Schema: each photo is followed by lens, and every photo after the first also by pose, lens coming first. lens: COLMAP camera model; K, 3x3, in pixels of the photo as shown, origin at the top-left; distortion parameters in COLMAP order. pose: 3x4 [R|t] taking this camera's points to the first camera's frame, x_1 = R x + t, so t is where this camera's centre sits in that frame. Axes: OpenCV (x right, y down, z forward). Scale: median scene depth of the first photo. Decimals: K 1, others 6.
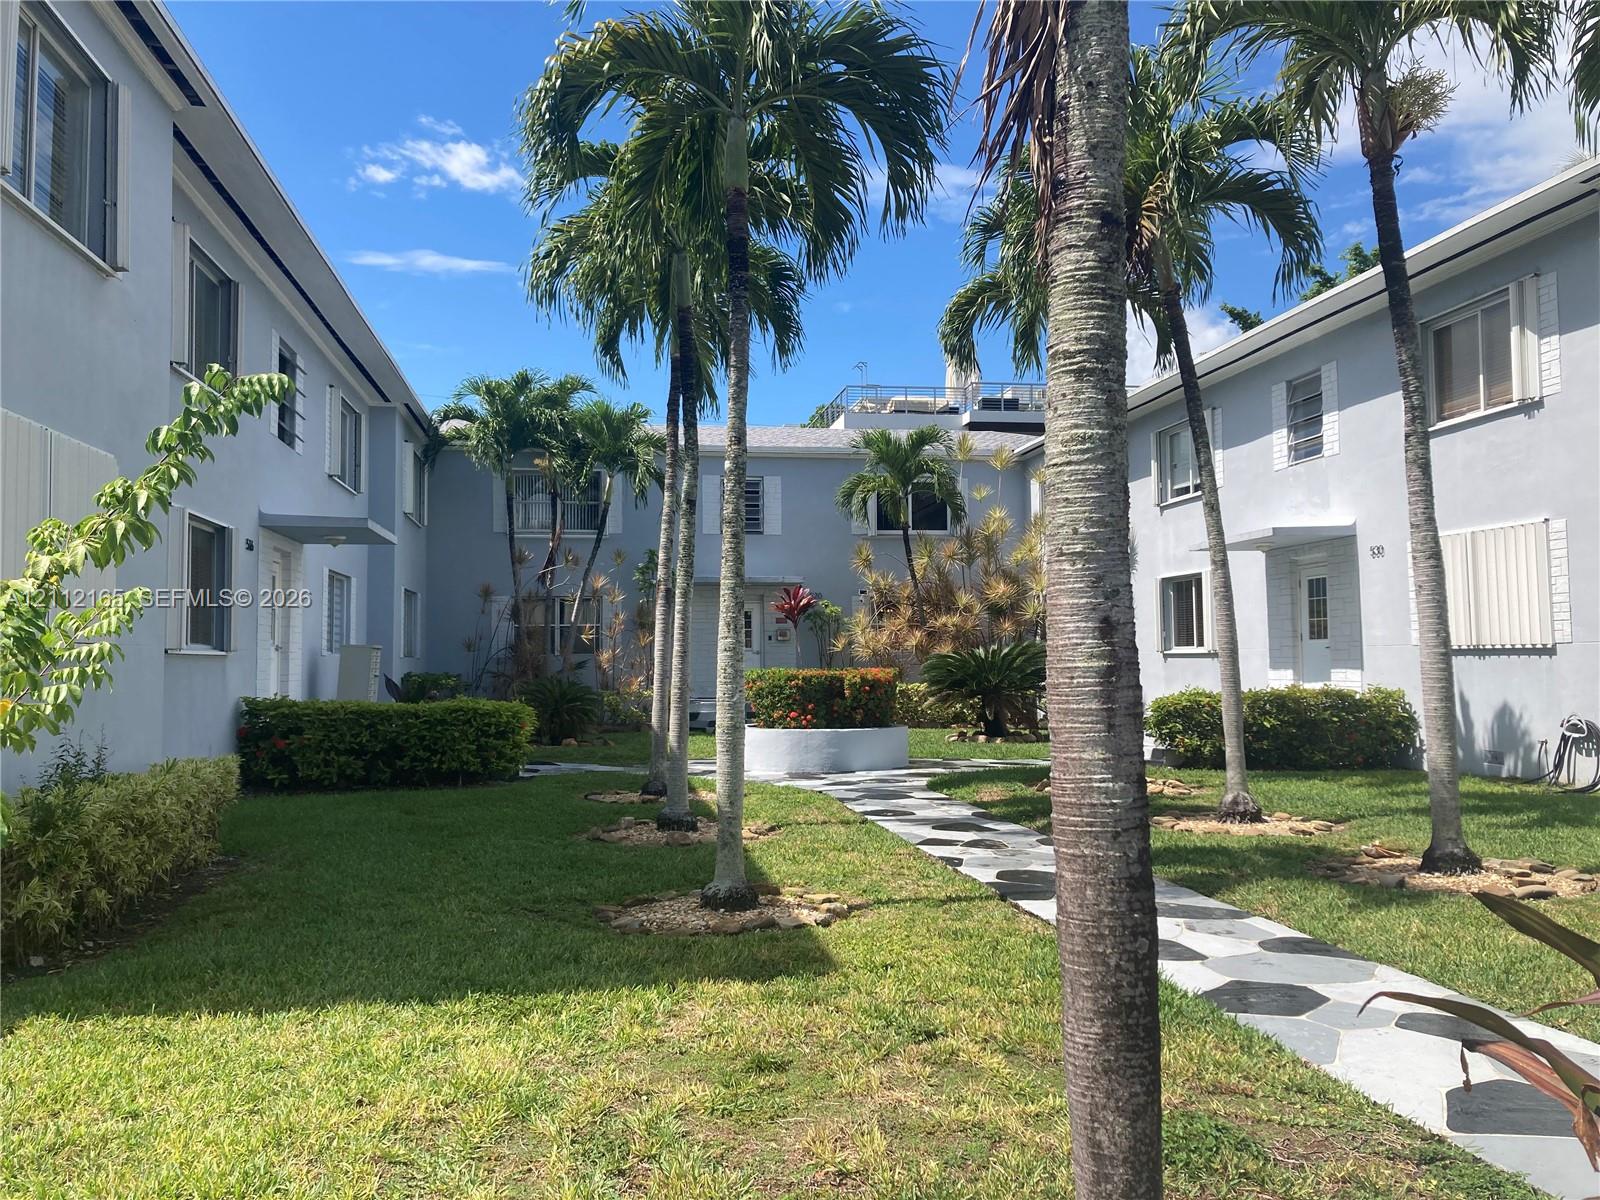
lens RADIAL K [[1319.9, 0, 811.2], [0, 1319.9, 595.6], [0, 0, 1]] dist [0.040124, -0.006986]
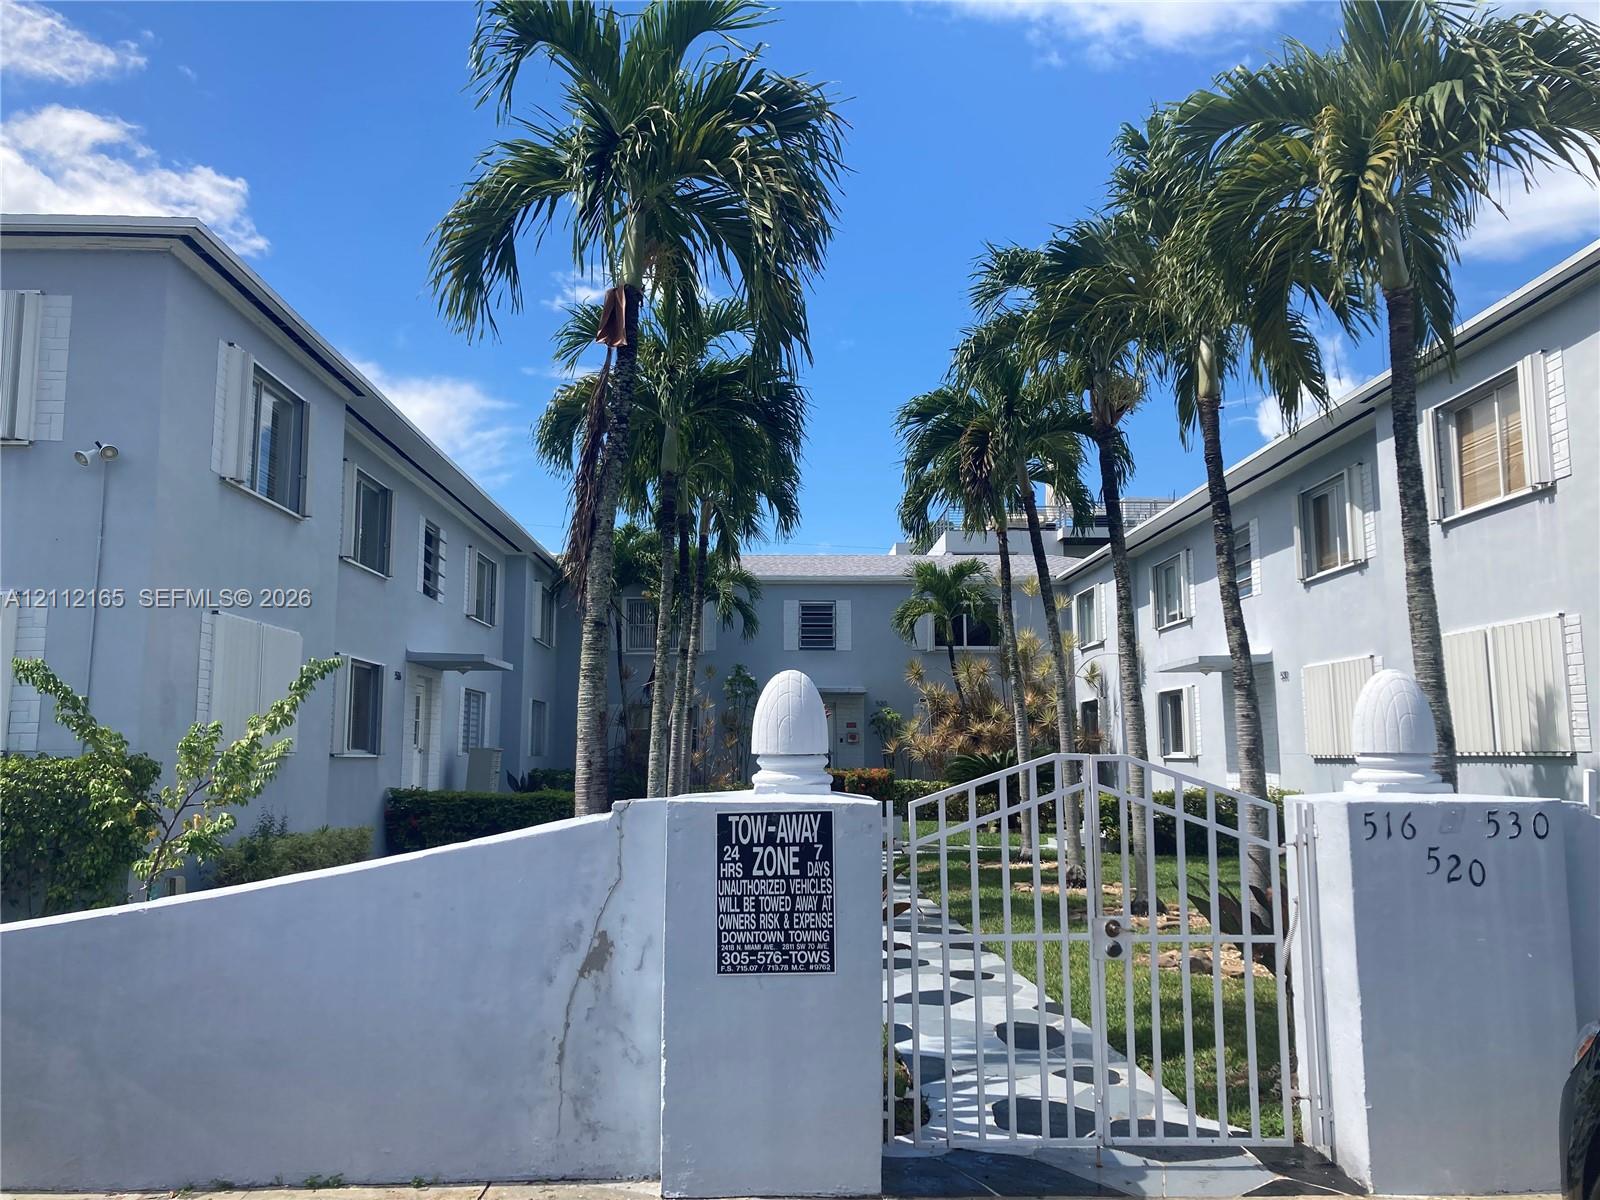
lens RADIAL K [[1327.3, 0, 803.9], [0, 1327.3, 599.3], [0, 0, 1]] dist [0.048336, -0.007904]
pose [[0.990482, -0.009952, -0.137282, 0.161268], [0.000629, 0.997699, -0.067793, -0.020880], [0.137641, 0.067062, 0.988209, -0.273531]]
